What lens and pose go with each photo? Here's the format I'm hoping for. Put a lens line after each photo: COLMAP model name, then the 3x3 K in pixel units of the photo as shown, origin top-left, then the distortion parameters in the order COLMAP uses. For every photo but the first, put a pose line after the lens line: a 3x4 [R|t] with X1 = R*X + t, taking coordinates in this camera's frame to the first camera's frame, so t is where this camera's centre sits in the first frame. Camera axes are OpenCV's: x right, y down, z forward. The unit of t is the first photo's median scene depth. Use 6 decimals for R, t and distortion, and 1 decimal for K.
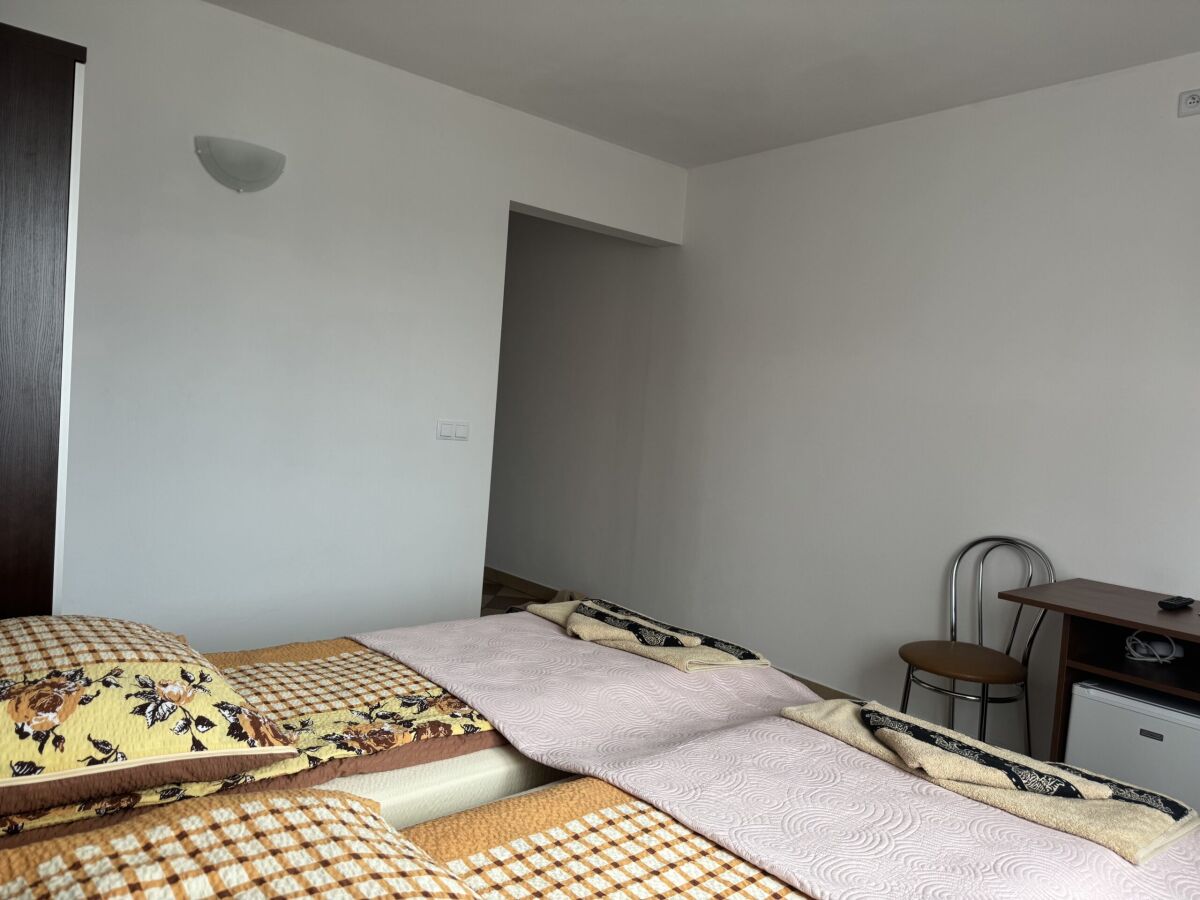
lens RADIAL K [[845.5, 0, 600.6], [0, 845.5, 447.4], [0, 0, 1]] dist [0.049805, -0.049695]
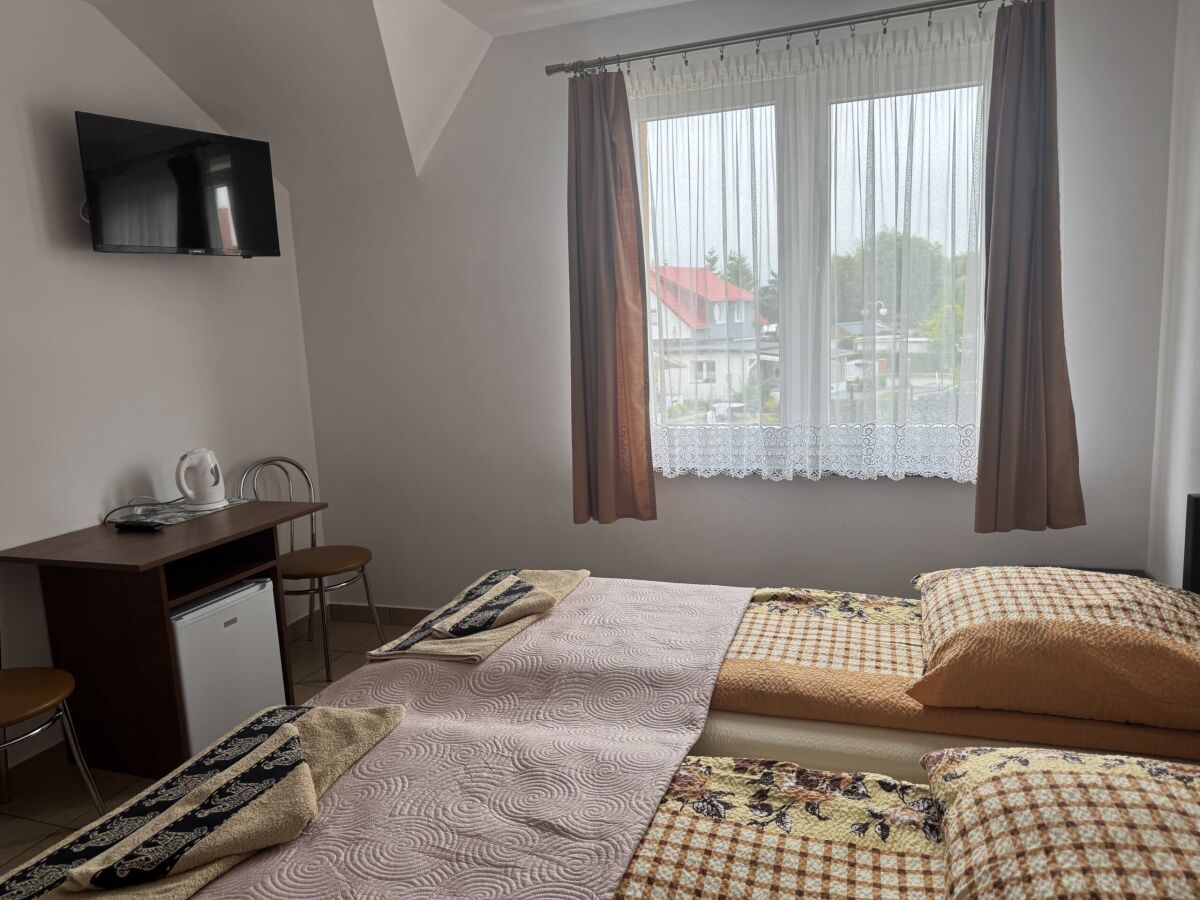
lens RADIAL K [[845.5, 0, 600.6], [0, 845.5, 447.4], [0, 0, 1]] dist [0.049805, -0.049695]
pose [[-0.508834, -0.175511, 0.842783, -0.779825], [0.046104, 0.972036, 0.230264, -0.206466], [-0.859629, 0.156022, -0.486513, 1.442857]]
